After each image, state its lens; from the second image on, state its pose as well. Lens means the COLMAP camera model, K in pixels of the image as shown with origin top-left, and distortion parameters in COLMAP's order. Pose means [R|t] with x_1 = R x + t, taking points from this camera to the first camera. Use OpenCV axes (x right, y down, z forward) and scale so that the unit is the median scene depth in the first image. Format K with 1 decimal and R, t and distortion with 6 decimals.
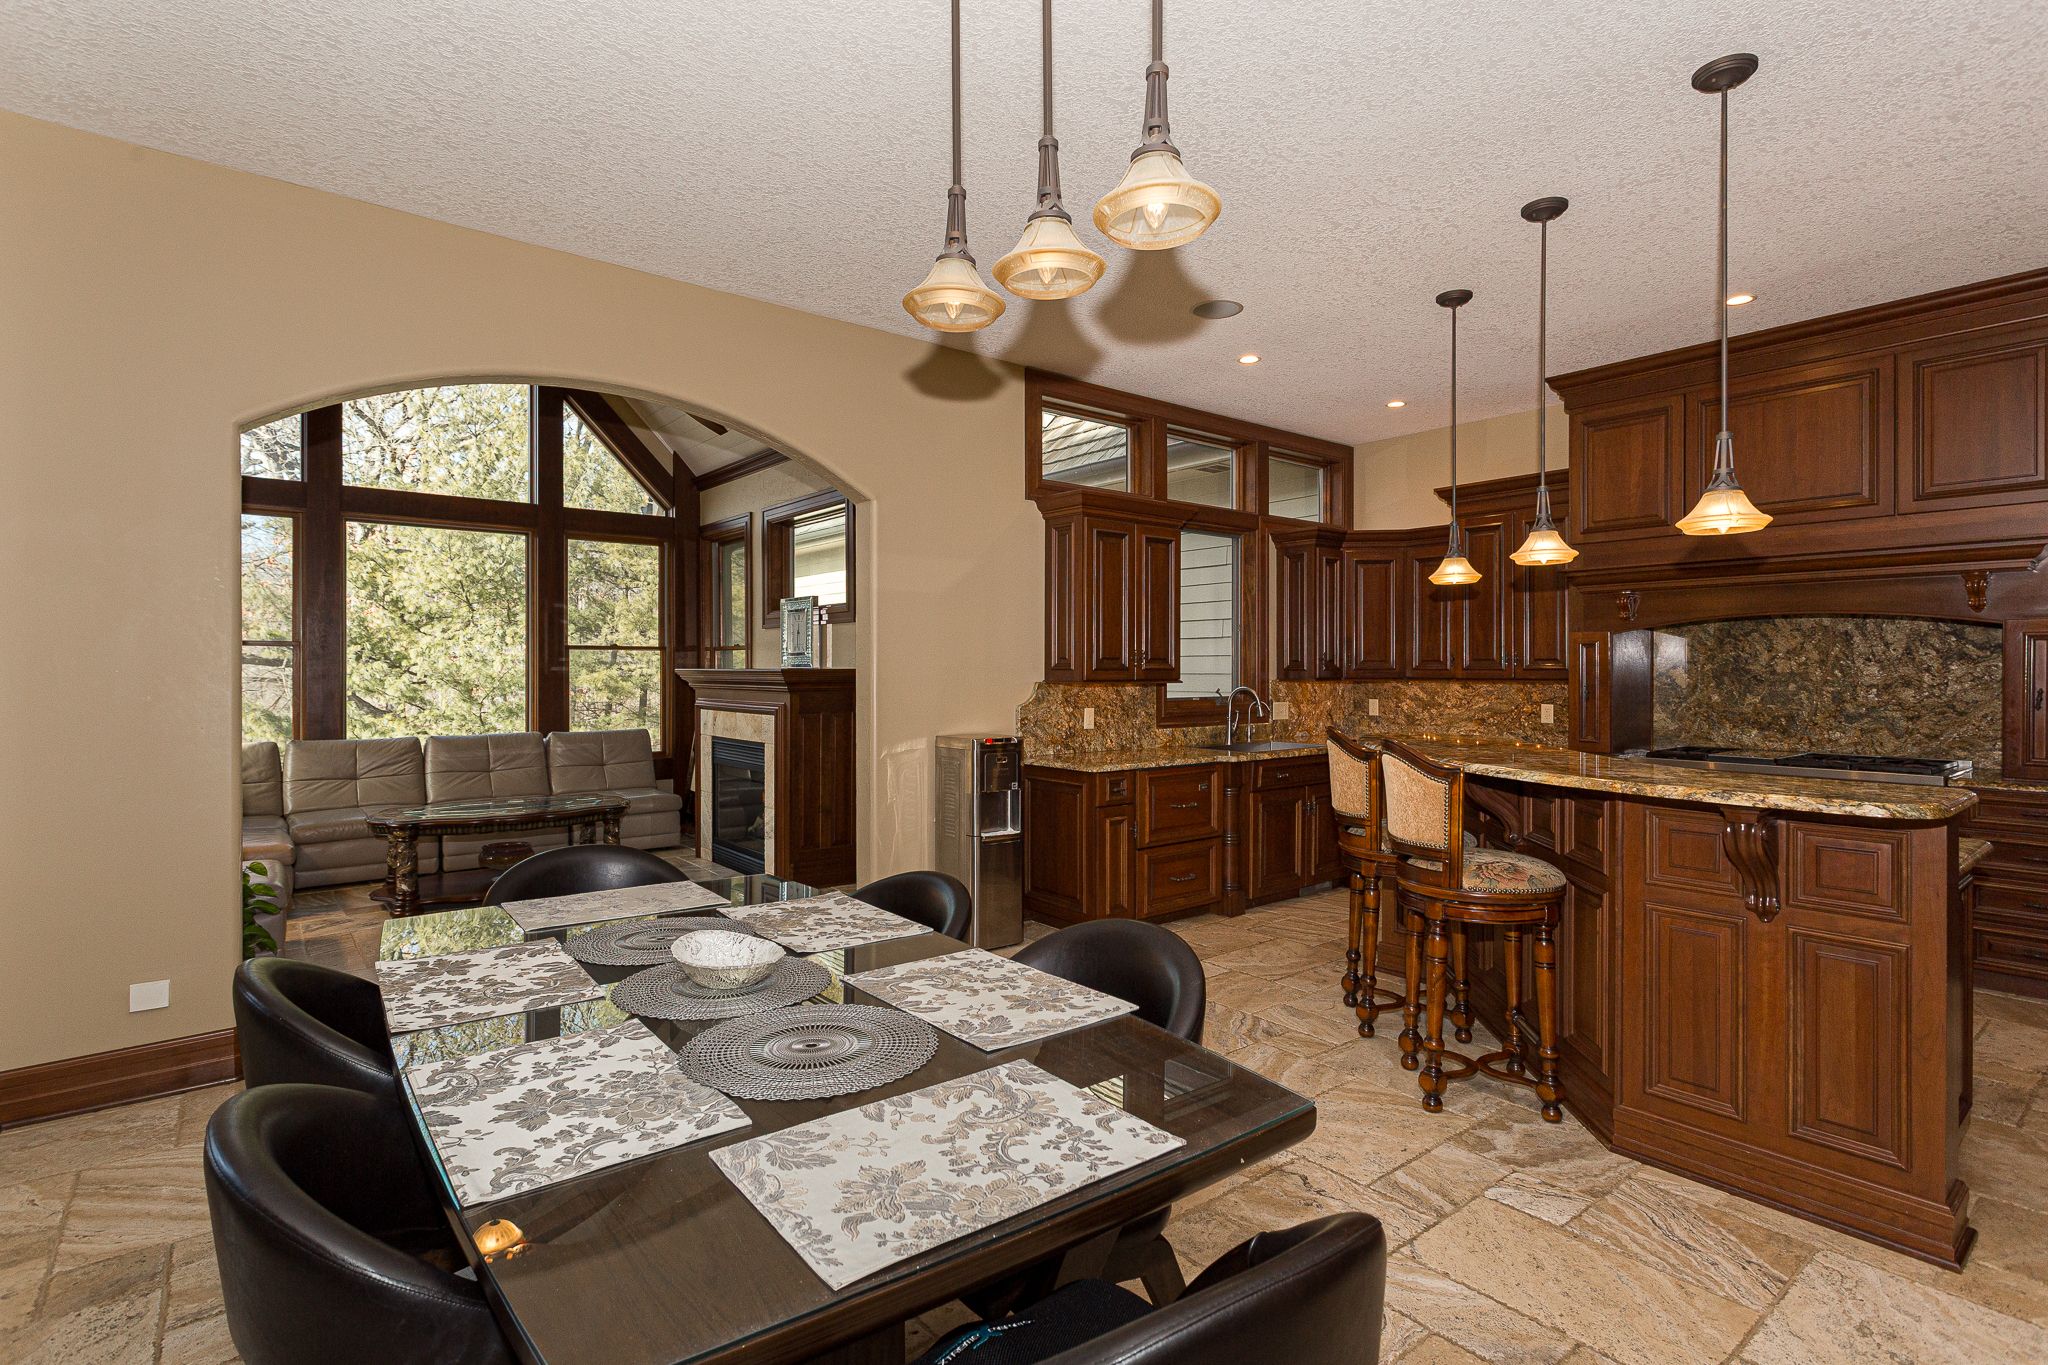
lens RADIAL K [[1029.1, 0, 1070.1], [0, 1029.1, 674.7], [0, 0, 1]] dist [-0.017483, 0.000249]
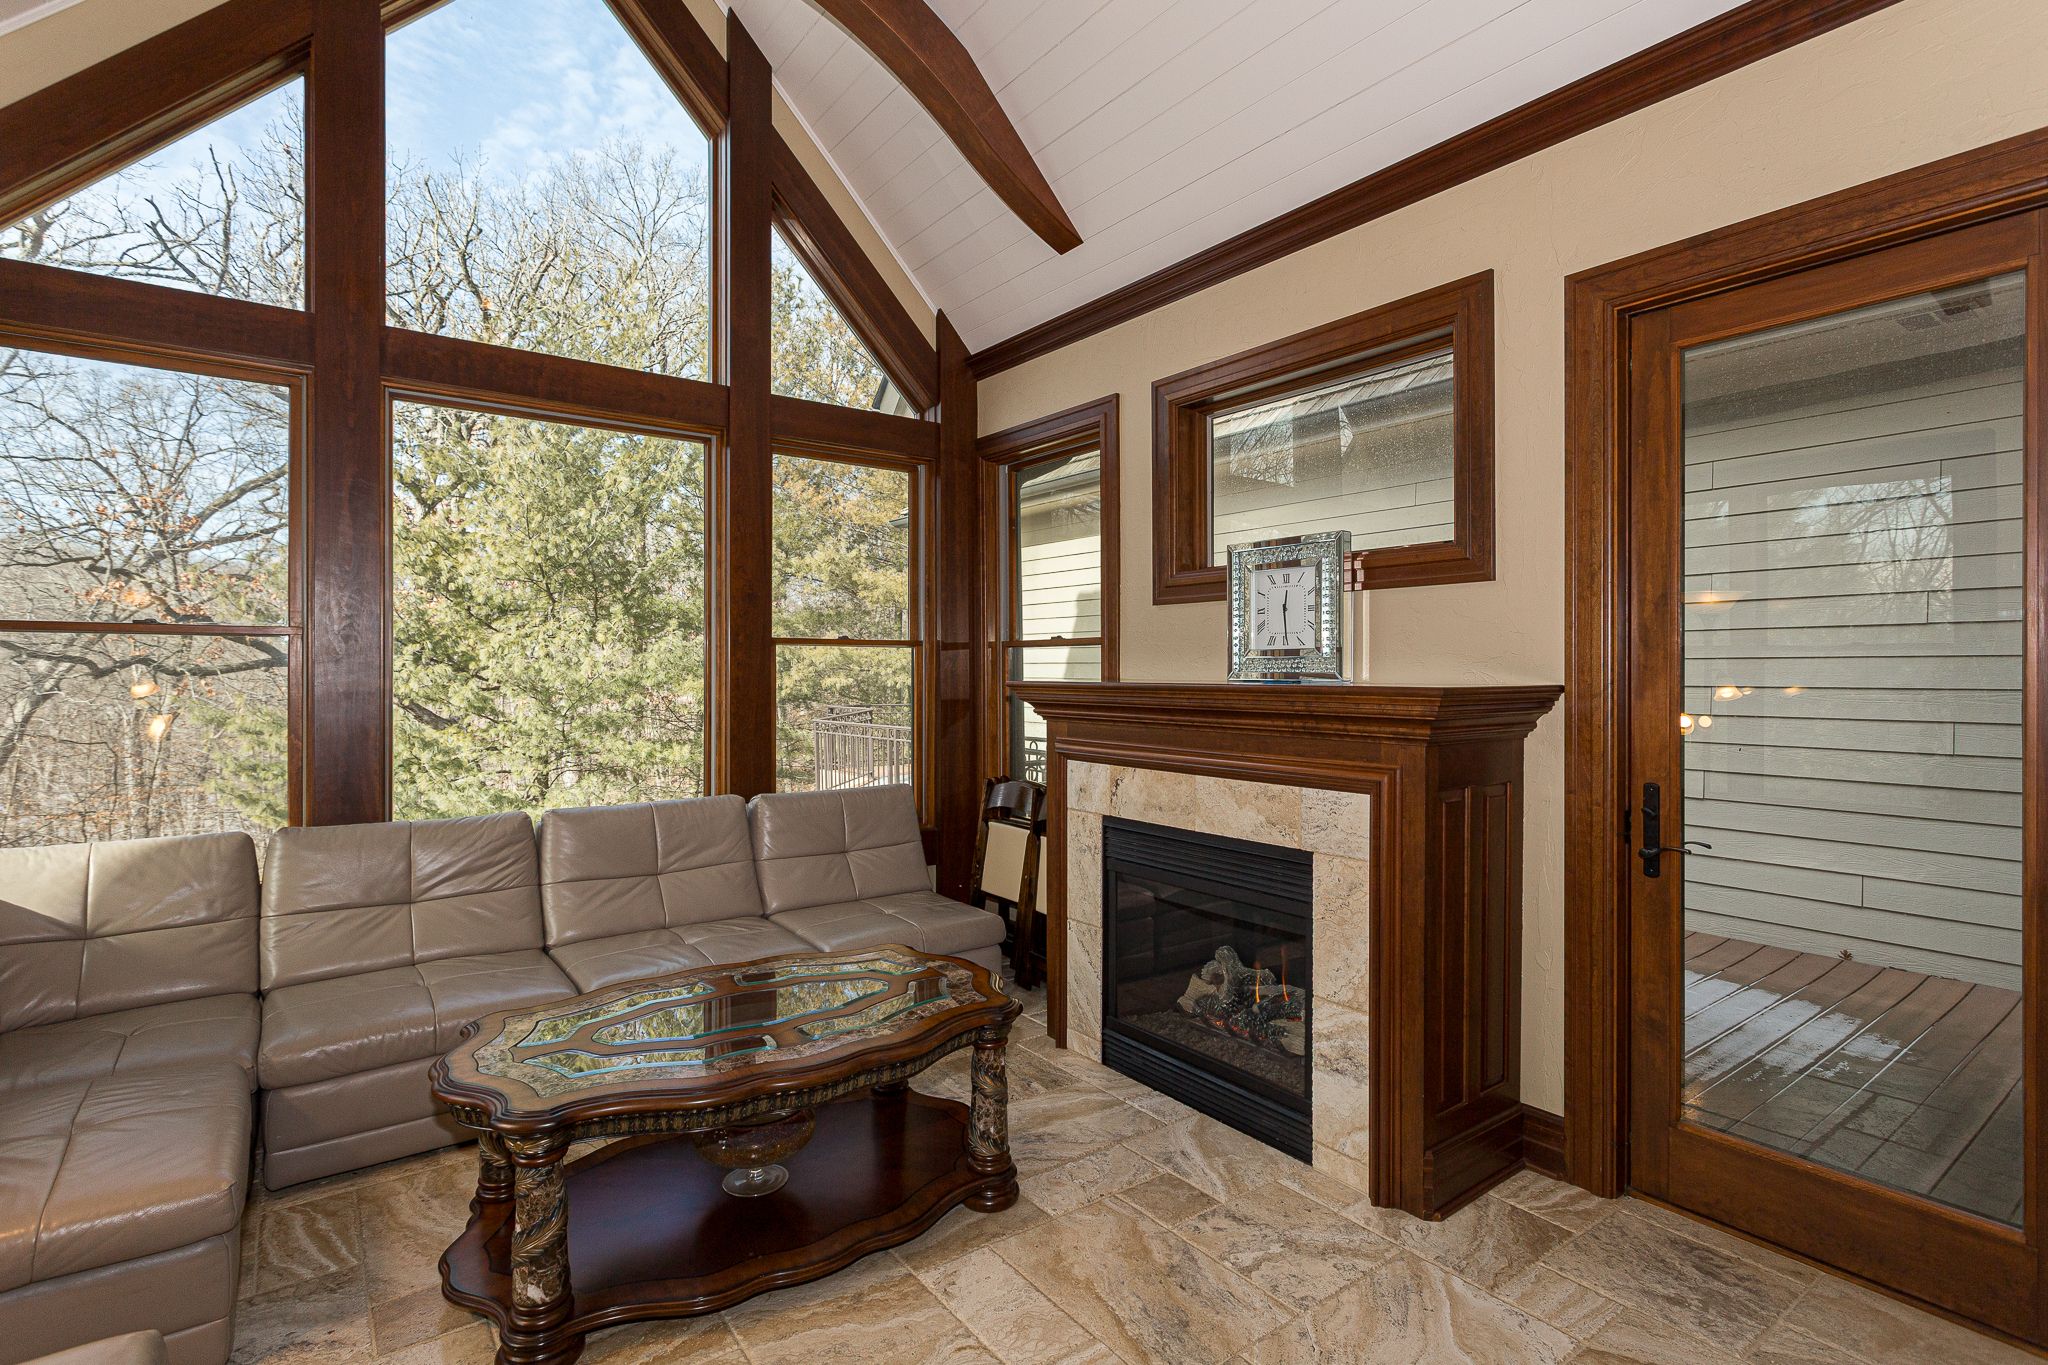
lens RADIAL K [[973.8, 0, 1012.2], [0, 973.8, 677.0], [0, 0, 1]] dist [0.001353, 0.000671]
pose [[0.998113, 0.001262, -0.061394, -0.179098], [-0.001163, 0.999998, 0.001645, -0.004330], [0.061396, -0.001571, 0.998112, 0.257789]]
